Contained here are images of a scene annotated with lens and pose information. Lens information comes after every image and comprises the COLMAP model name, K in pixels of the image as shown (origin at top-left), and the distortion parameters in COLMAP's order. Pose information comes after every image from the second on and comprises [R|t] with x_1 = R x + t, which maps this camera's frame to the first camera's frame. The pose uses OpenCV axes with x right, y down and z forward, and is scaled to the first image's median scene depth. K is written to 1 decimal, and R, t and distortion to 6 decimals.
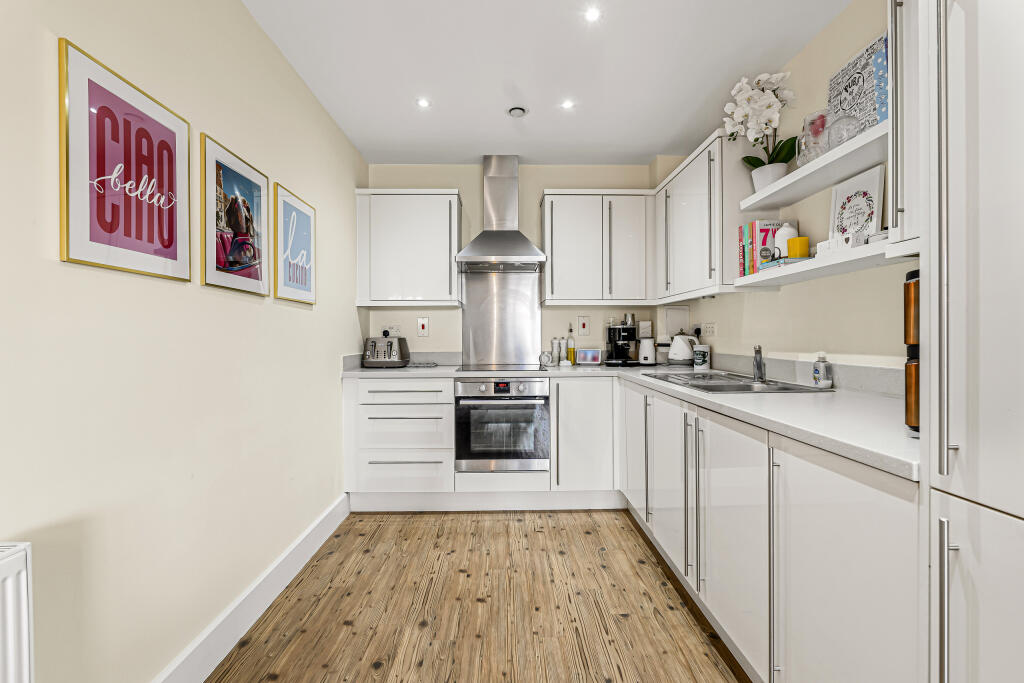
lens RADIAL K [[452.2, 0, 509.7], [0, 452.2, 342.9], [0, 0, 1]] dist [-0.004923, -0.000266]
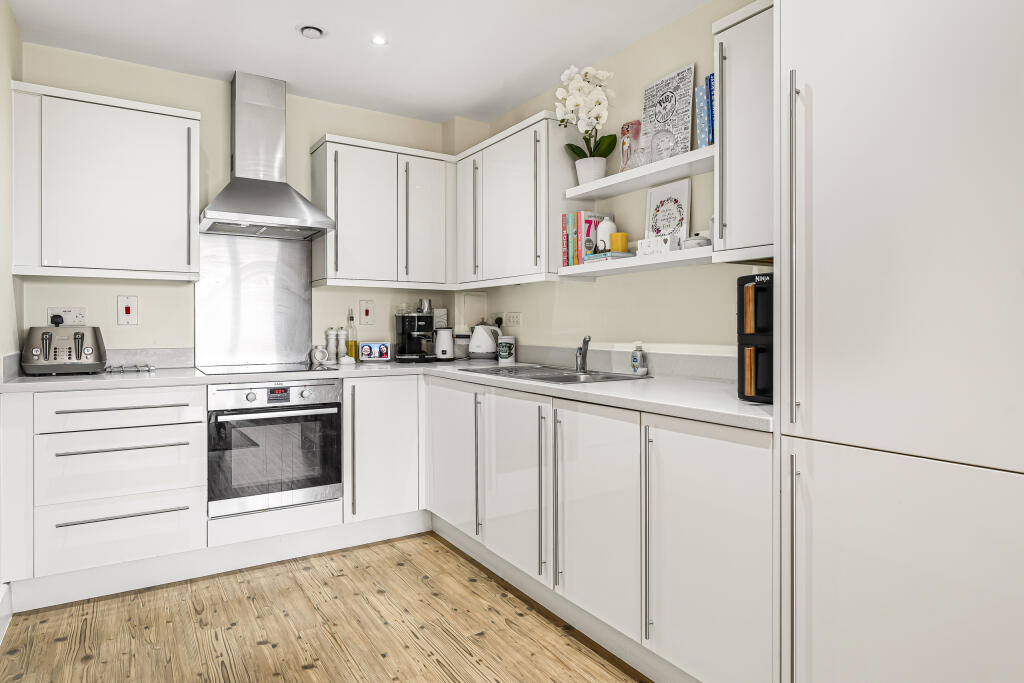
lens RADIAL K [[607.6, 0, 514.4], [0, 607.6, 334.5], [0, 0, 1]] dist [-0.002523, 0.000592]
pose [[0.850947, -0.002685, 0.525245, -0.248410], [0.003083, 0.999995, 0.000118, 0.001627], [-0.525243, 0.001519, 0.850951, -0.057486]]
